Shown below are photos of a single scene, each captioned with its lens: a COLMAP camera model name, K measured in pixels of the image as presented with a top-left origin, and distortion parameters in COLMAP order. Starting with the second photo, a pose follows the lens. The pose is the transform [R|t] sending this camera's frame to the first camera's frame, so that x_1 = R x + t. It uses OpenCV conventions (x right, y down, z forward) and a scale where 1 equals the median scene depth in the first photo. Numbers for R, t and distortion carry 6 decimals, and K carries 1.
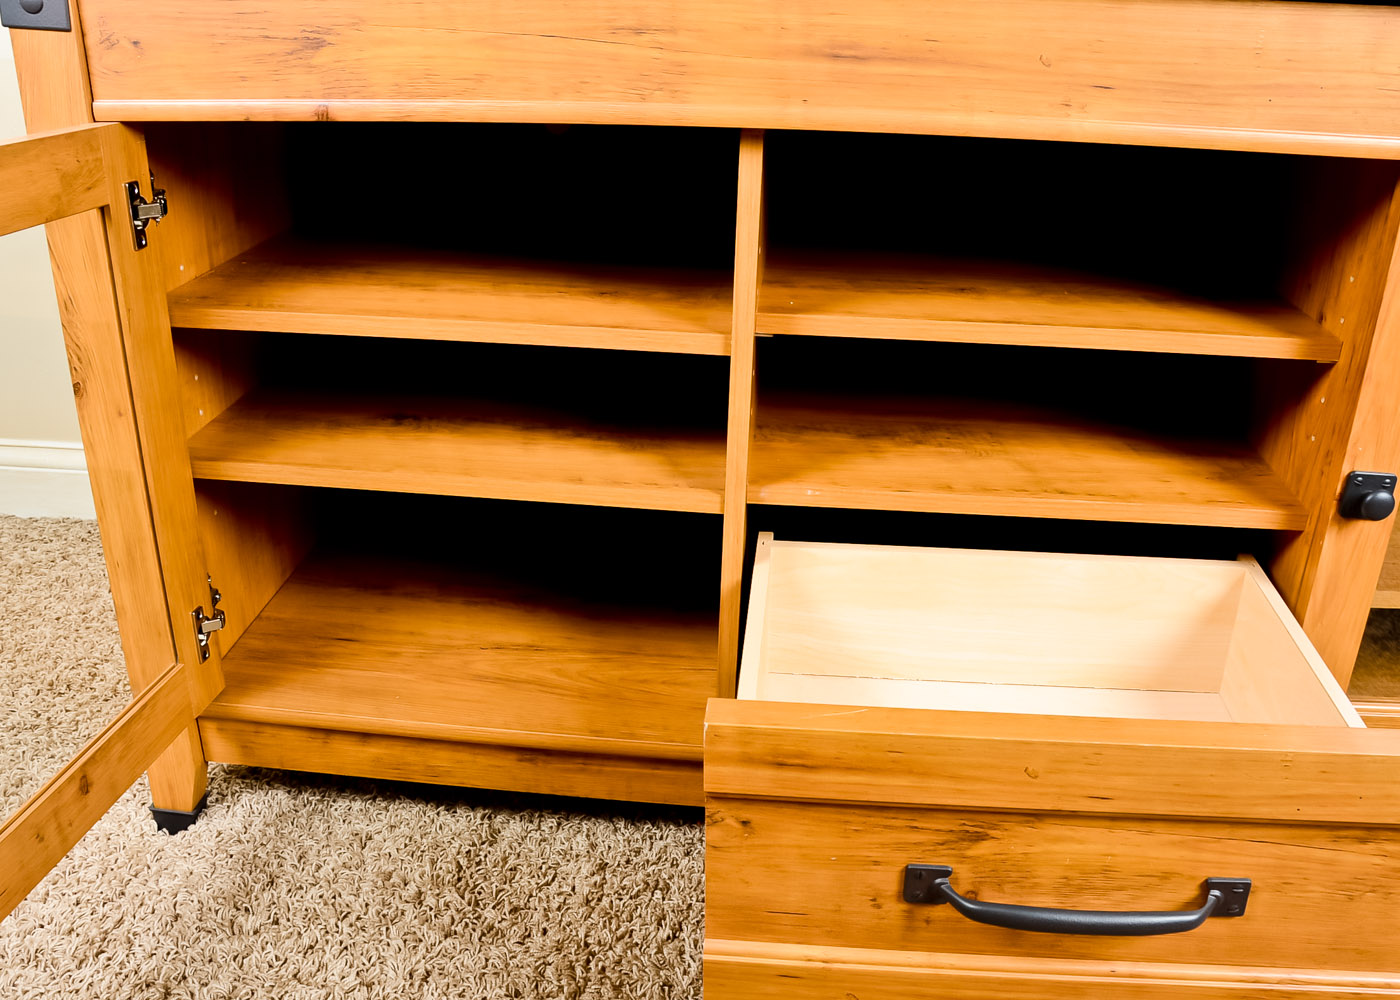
lens RADIAL K [[1200.1, 0, 710.7], [0, 1200.1, 508.5], [0, 0, 1]] dist [-0.157664, 0.097824]
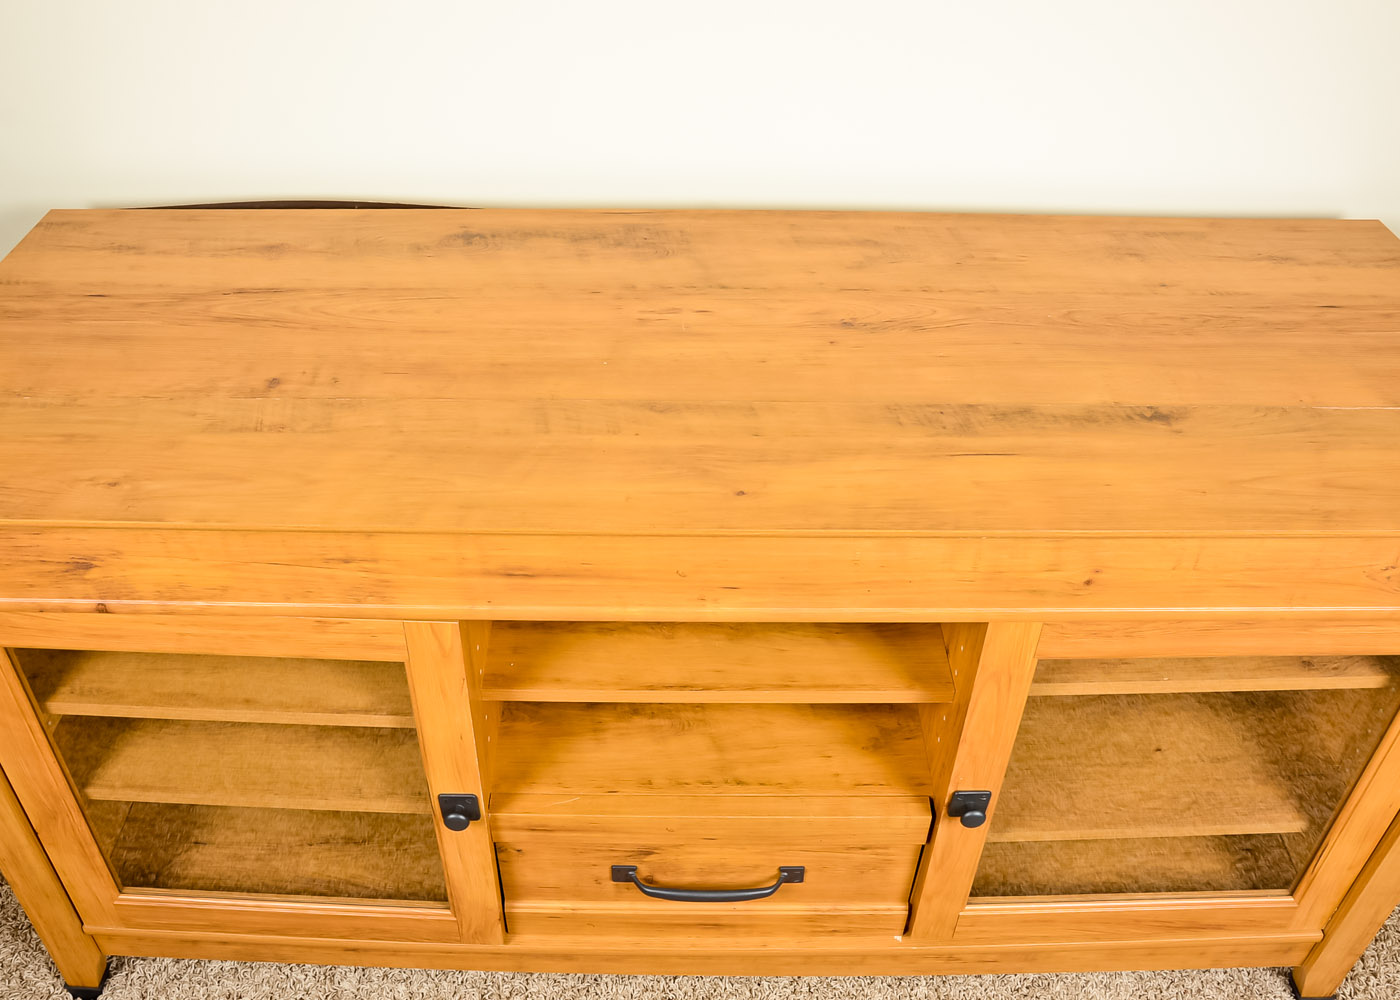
lens RADIAL K [[1200.1, 0, 665.6], [0, 1200.1, 507.5], [0, 0, 1]] dist [-0.157664, 0.097824]
pose [[0.997292, -0.057550, 0.045779, 0.206455], [0.044739, 0.968896, 0.243391, -0.717895], [-0.058362, -0.240683, 0.968847, -0.187390]]
